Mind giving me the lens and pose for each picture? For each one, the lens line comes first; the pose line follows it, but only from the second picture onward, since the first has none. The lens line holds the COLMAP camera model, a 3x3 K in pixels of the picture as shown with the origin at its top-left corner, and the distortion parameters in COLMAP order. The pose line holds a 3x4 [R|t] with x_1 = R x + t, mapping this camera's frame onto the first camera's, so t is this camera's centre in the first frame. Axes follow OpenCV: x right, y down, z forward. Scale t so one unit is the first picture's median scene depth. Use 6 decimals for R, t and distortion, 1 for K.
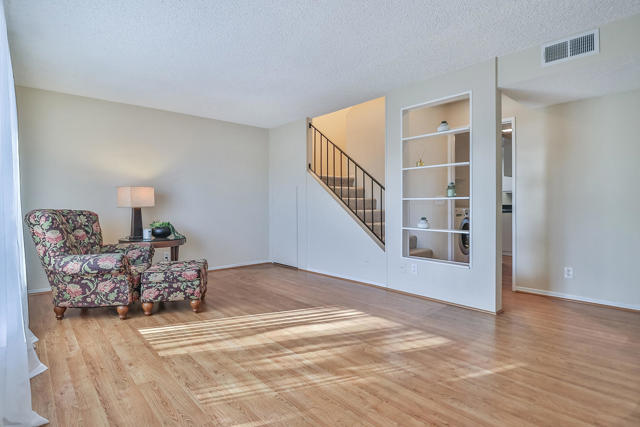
lens RADIAL K [[328.9, 0, 321.7], [0, 328.9, 212.8], [0, 0, 1]] dist [-0.004396, -0.001324]
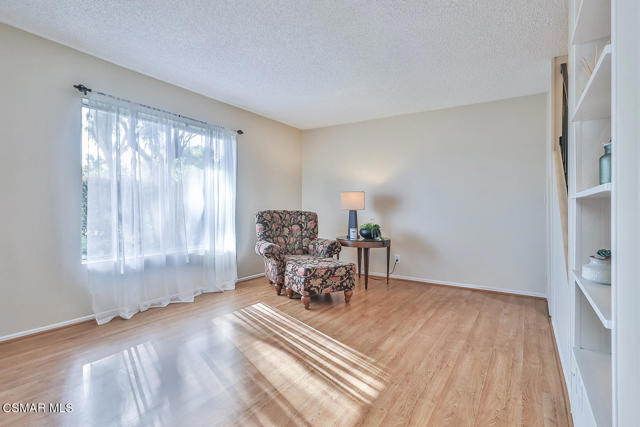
lens RADIAL K [[328.9, 0, 321.3], [0, 328.9, 212.2], [0, 0, 1]] dist [-0.004396, -0.001324]
pose [[0.254474, 0.008345, -0.967044, 0.679573], [-0.025264, 0.999679, 0.001979, -0.008869], [0.966750, 0.023928, 0.254603, 0.811208]]
